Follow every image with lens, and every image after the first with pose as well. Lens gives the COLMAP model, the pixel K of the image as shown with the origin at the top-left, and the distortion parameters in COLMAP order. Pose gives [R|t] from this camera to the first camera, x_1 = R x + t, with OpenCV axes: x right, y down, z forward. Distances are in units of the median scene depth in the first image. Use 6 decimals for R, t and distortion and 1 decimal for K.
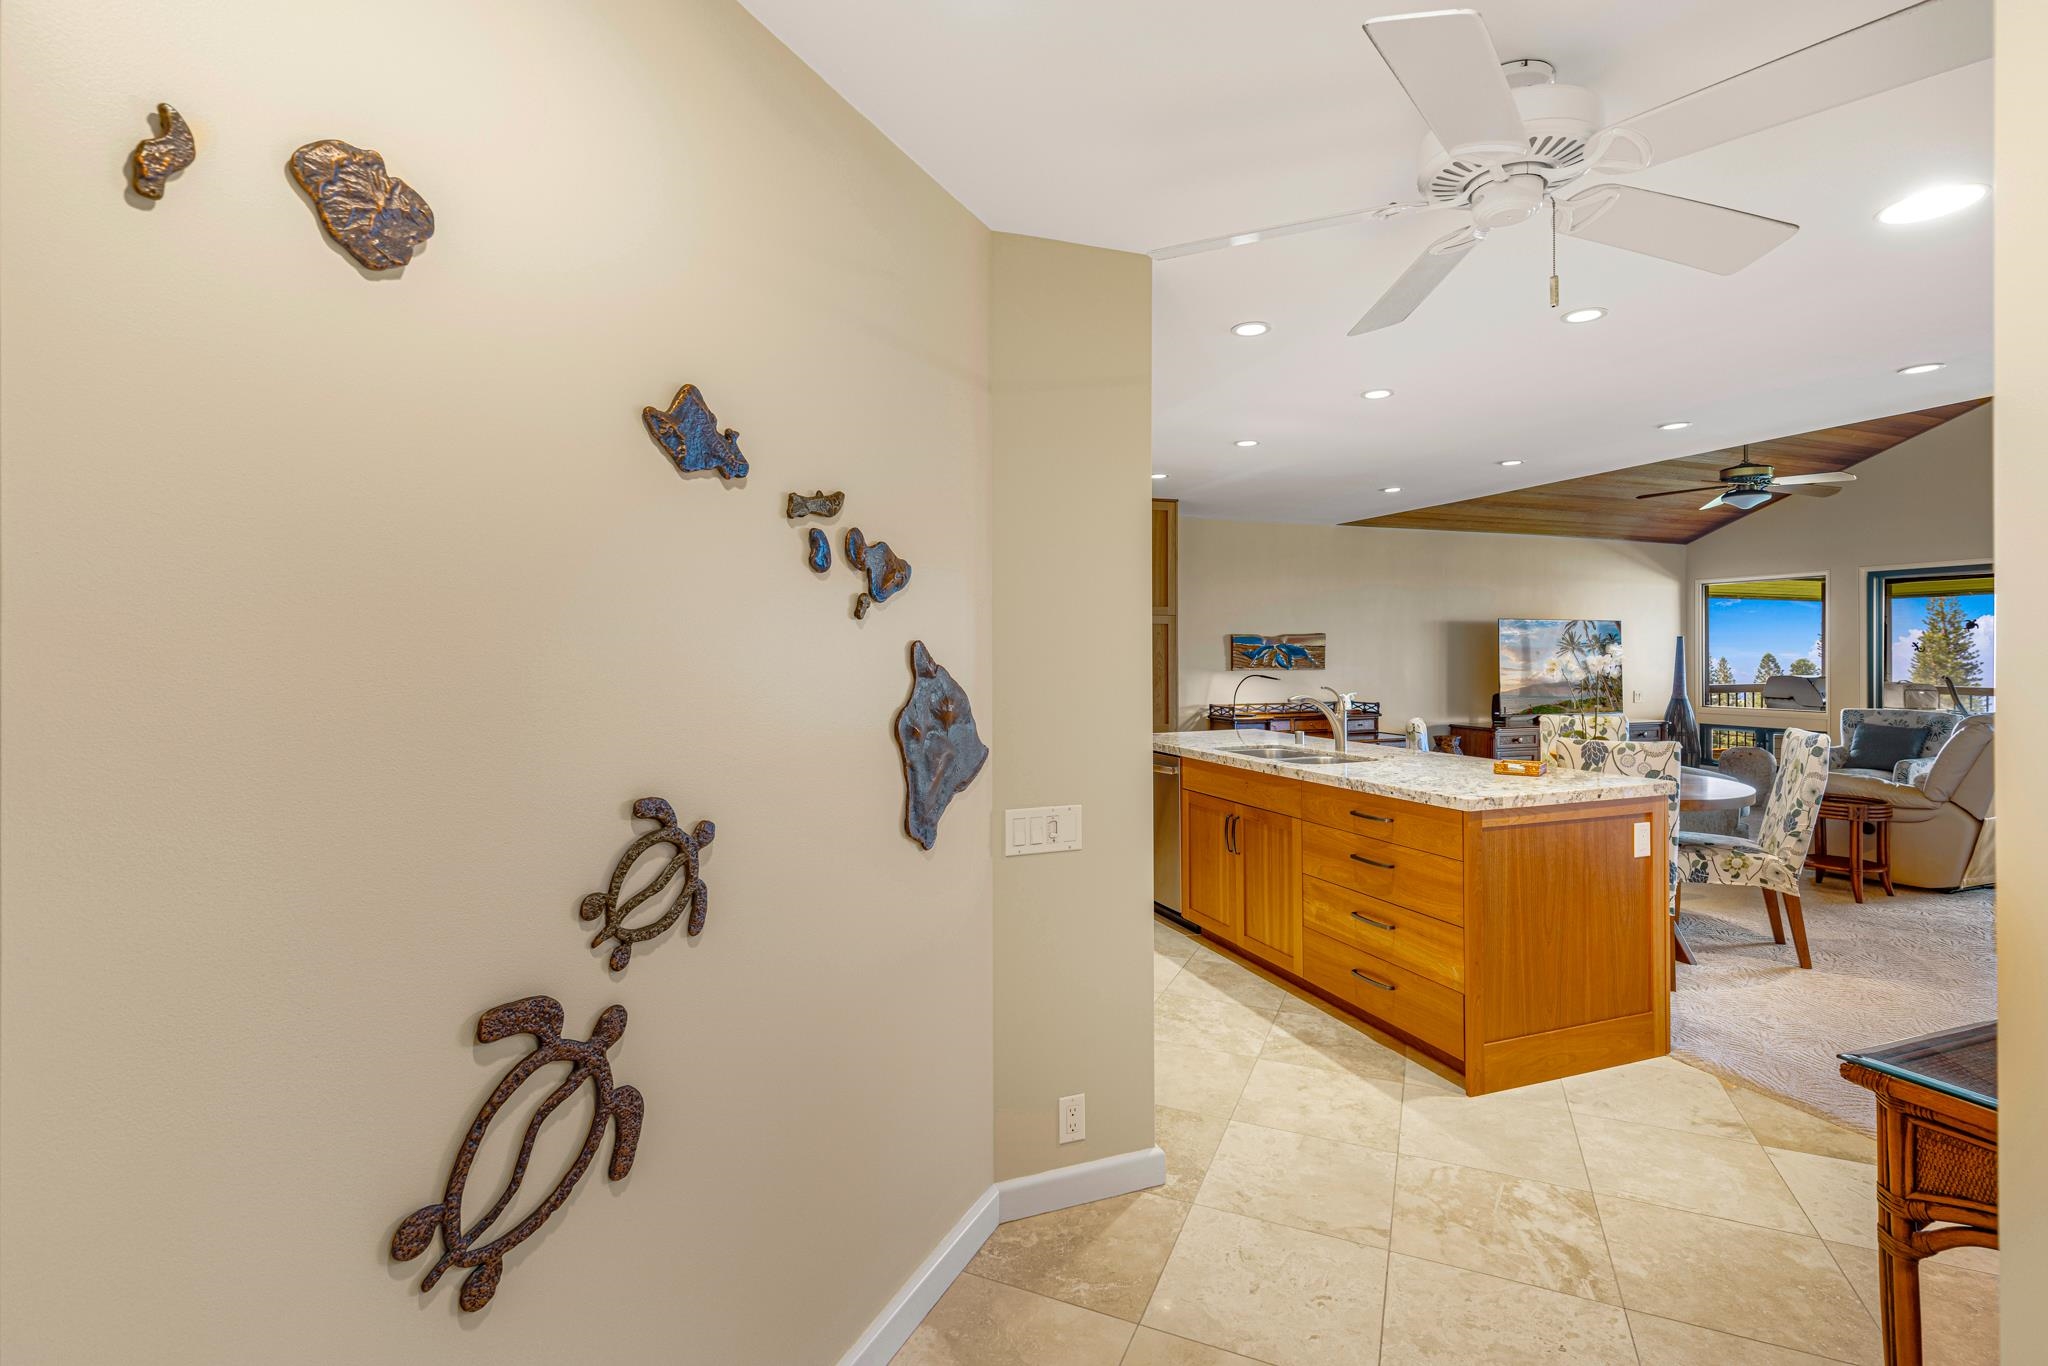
lens RADIAL K [[934.2, 0, 1031.7], [0, 934.2, 664.1], [0, 0, 1]] dist [0.004485, -0.000610]
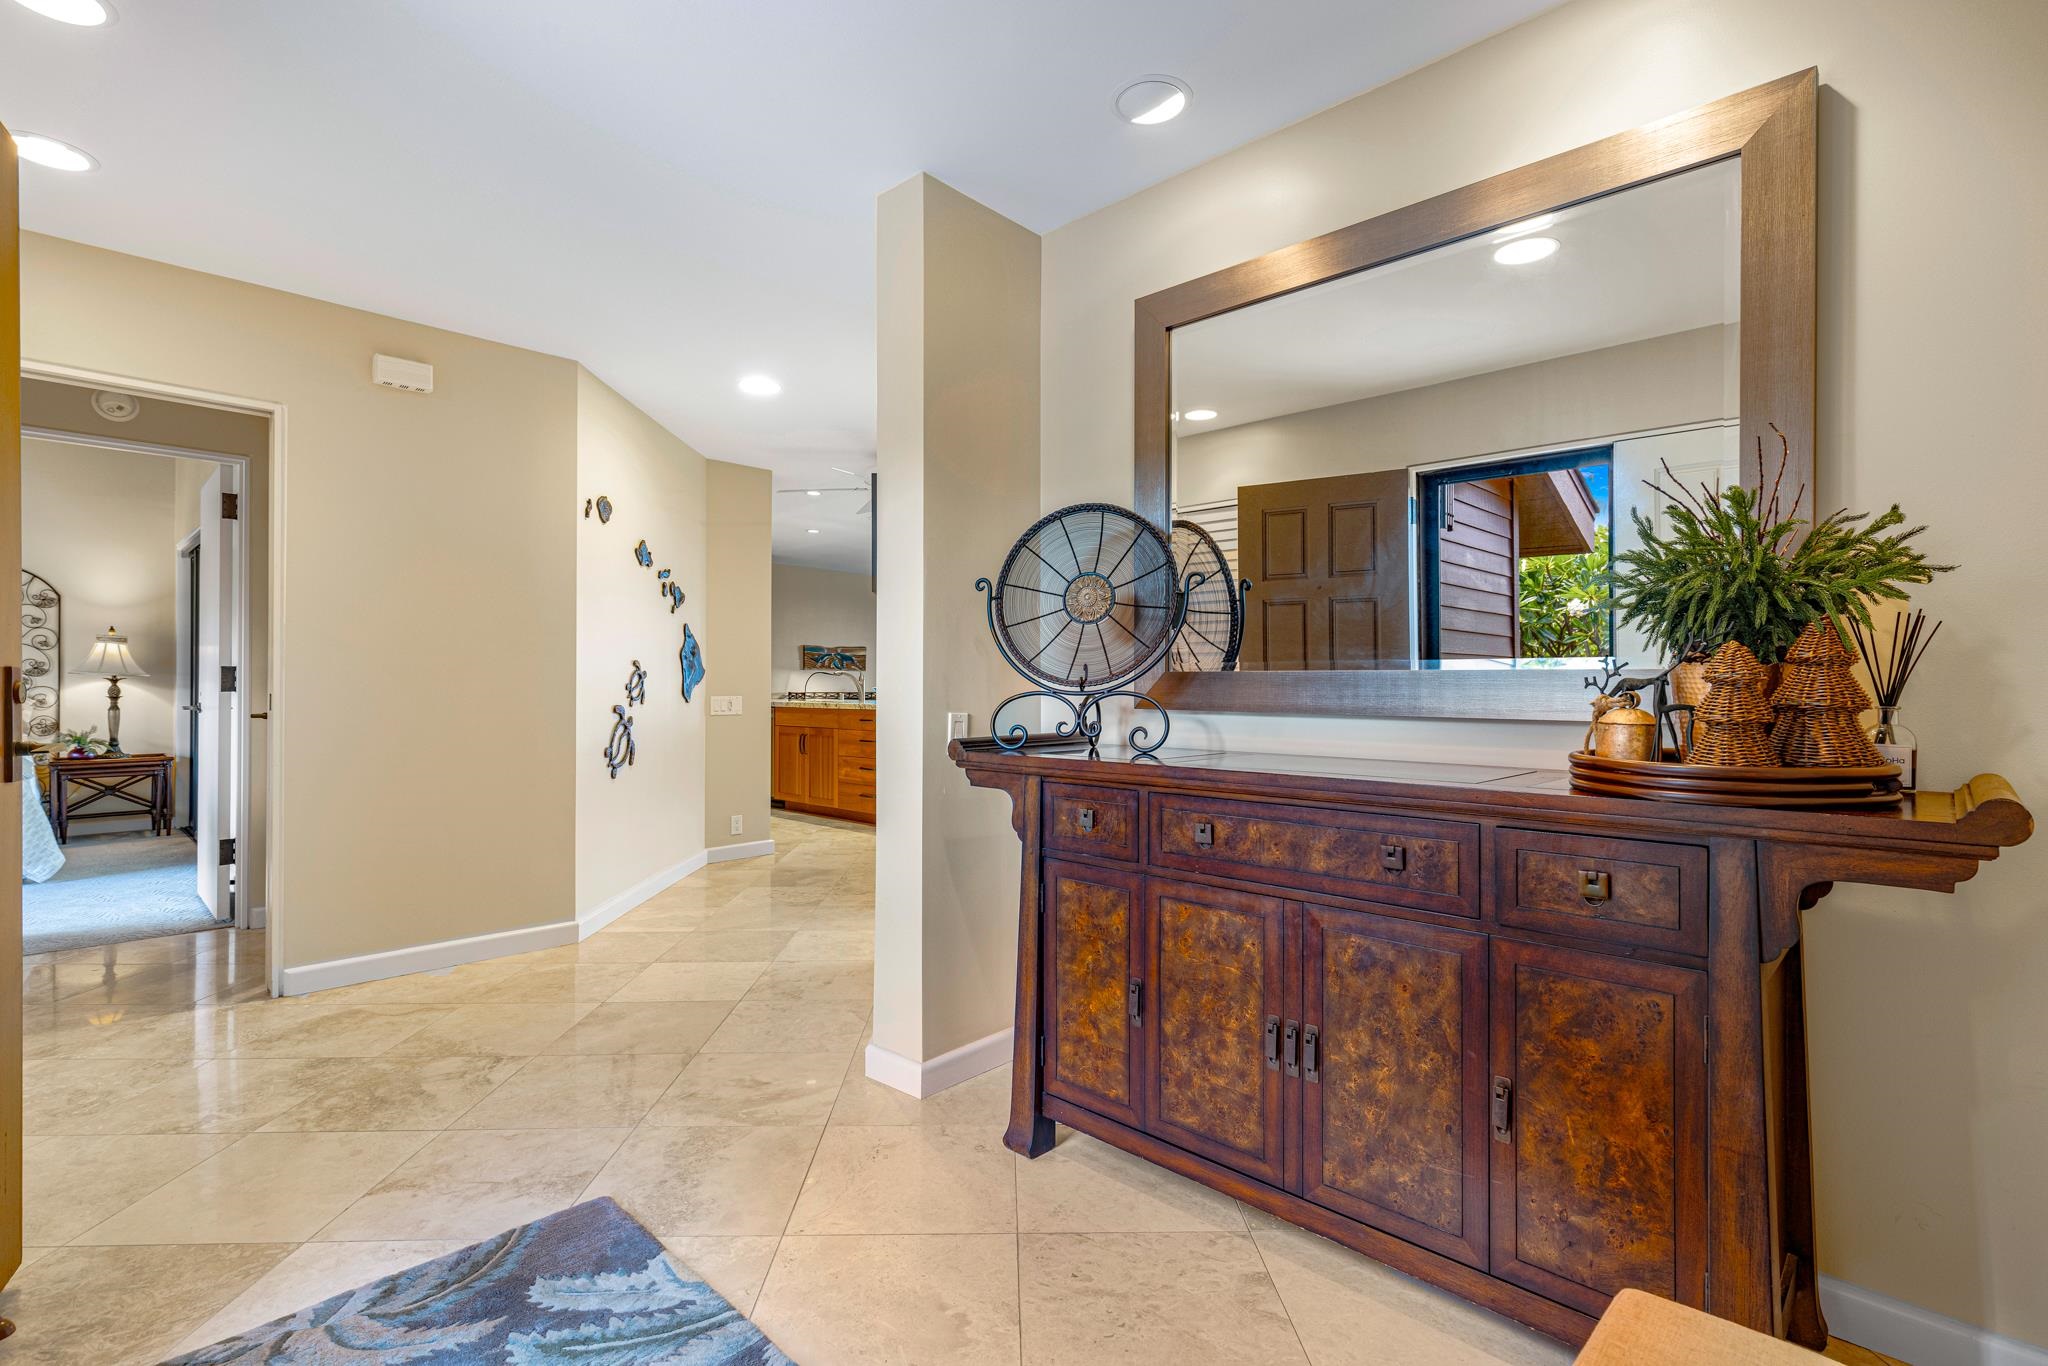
lens RADIAL K [[934.2, 0, 1031.7], [0, 934.2, 664.1], [0, 0, 1]] dist [0.004485, -0.000610]
pose [[0.899488, 0.019927, 0.436492, -0.322736], [-0.005021, 0.999365, -0.035277, 0.146035], [-0.436917, 0.029539, 0.899016, -1.476160]]
